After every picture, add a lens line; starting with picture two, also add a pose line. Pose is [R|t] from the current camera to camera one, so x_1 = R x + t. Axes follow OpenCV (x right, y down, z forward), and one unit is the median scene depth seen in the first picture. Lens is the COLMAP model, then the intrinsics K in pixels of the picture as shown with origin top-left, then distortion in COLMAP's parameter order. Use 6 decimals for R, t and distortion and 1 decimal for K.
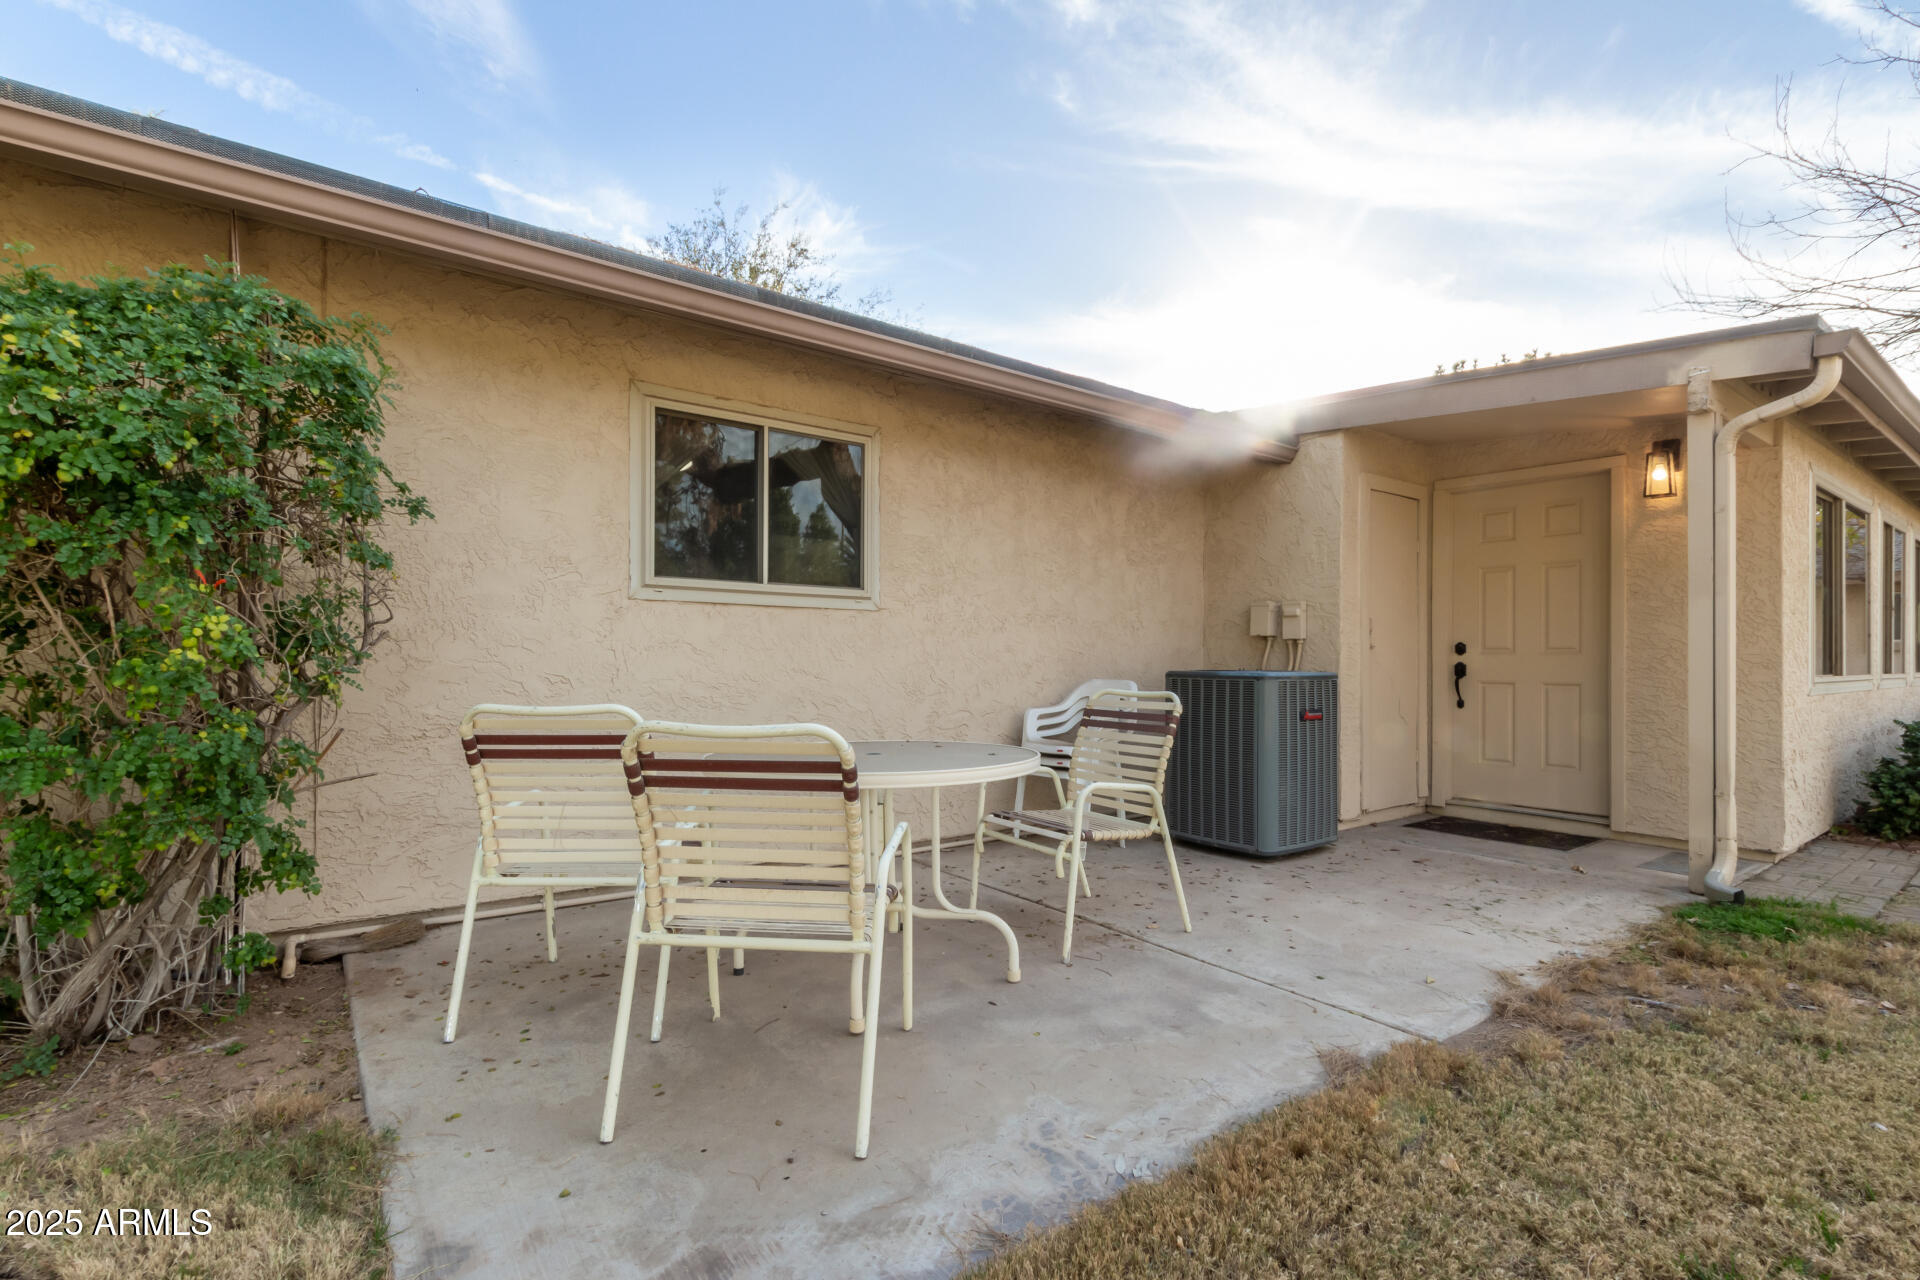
lens RADIAL K [[874.9, 0, 956.5], [0, 874.9, 652.3], [0, 0, 1]] dist [0.001851, -0.004077]
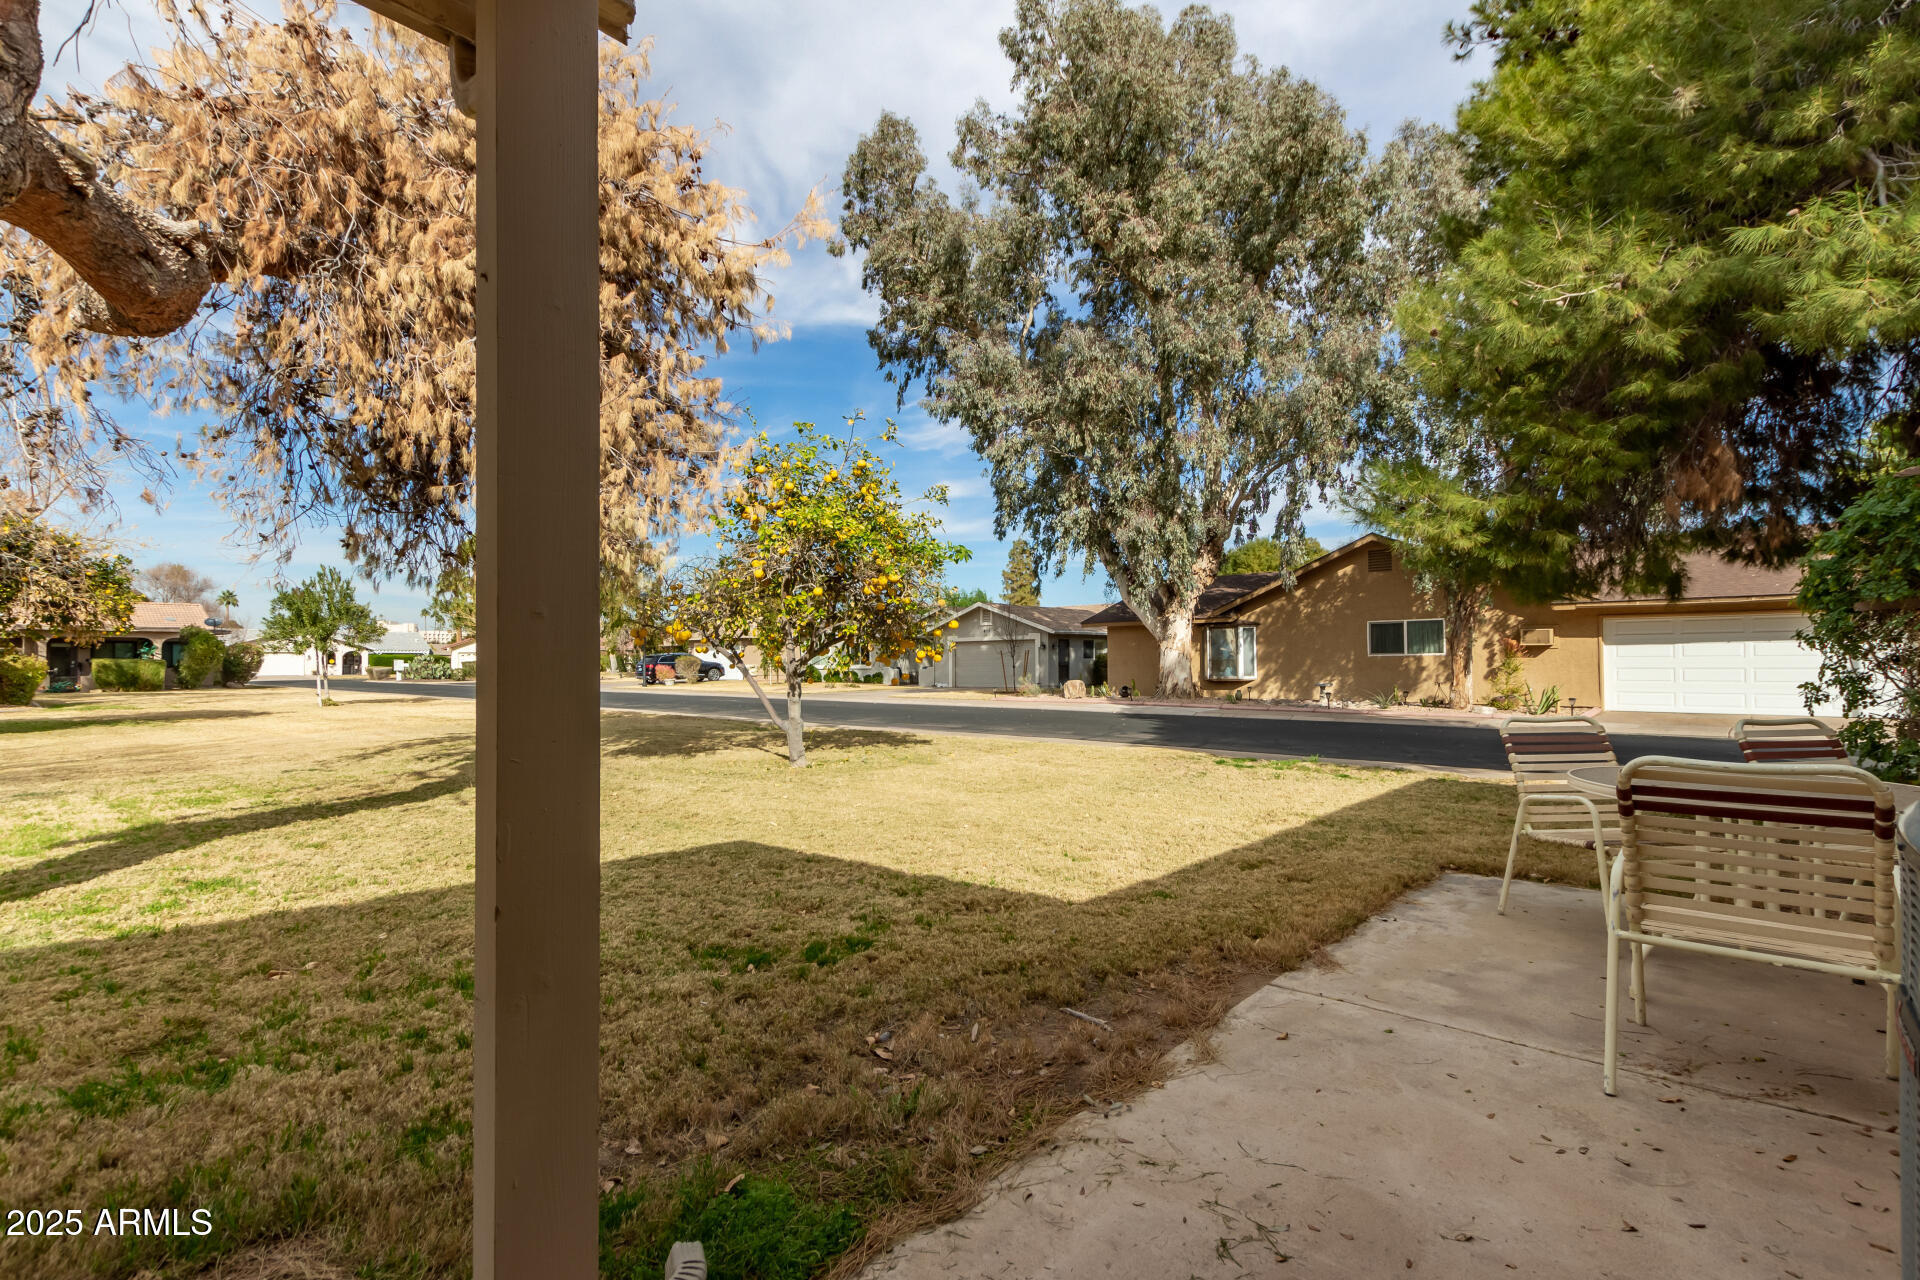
lens RADIAL K [[874.9, 0, 960.7], [0, 874.9, 648.5], [0, 0, 1]] dist [0.001851, -0.004077]
pose [[-0.978676, -0.004653, -0.205357, 1.206044], [0.000221, 0.999719, -0.023707, -0.024834], [0.205410, -0.023247, -0.978400, 2.086074]]
